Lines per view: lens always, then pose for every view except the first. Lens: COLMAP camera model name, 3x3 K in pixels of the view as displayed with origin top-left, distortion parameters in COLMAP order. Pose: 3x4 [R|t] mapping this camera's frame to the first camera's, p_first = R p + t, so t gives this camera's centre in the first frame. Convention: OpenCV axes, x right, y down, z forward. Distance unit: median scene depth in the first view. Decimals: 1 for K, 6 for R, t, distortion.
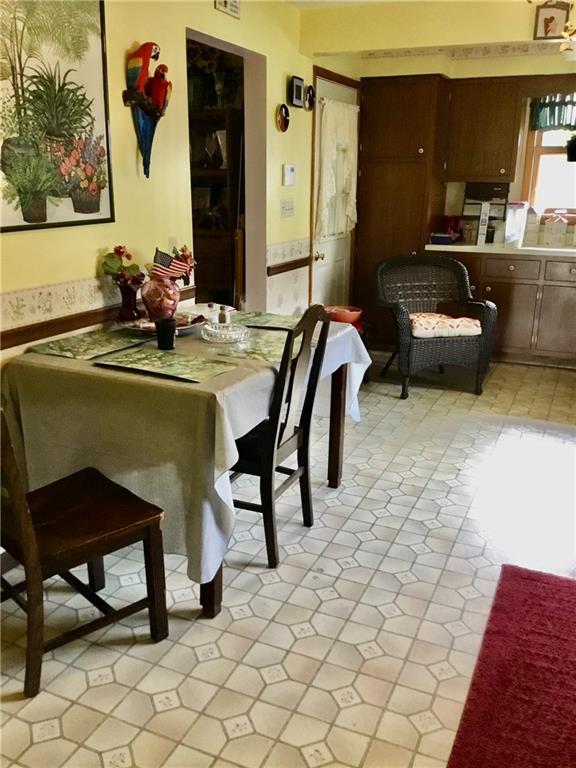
lens RADIAL K [[705.4, 0, 288.0], [0, 705.4, 384.0], [0, 0, 1]] dist [0.079790, -0.135594]
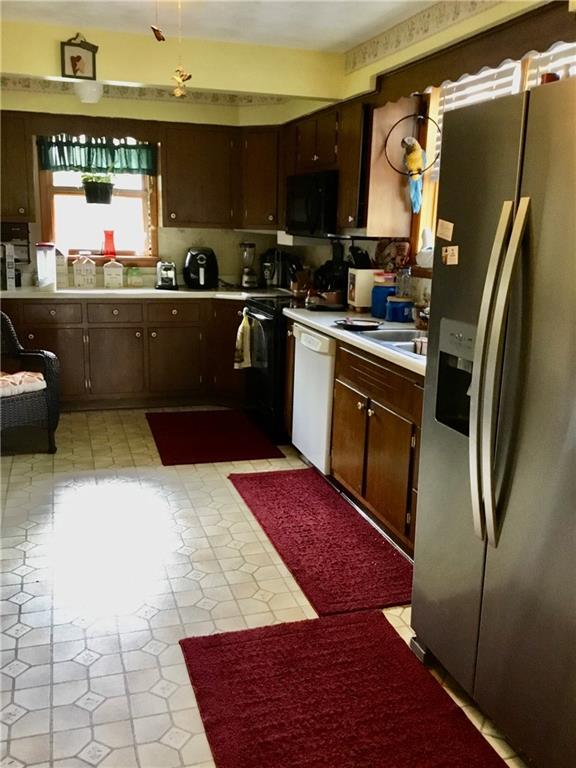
lens RADIAL K [[705.4, 0, 288.0], [0, 705.4, 384.0], [0, 0, 1]] dist [0.079790, -0.135594]
pose [[0.752861, -0.137350, 0.643689, -0.069513], [0.166390, 0.985934, 0.015768, -0.032254], [-0.636800, 0.095232, 0.765125, 0.086877]]
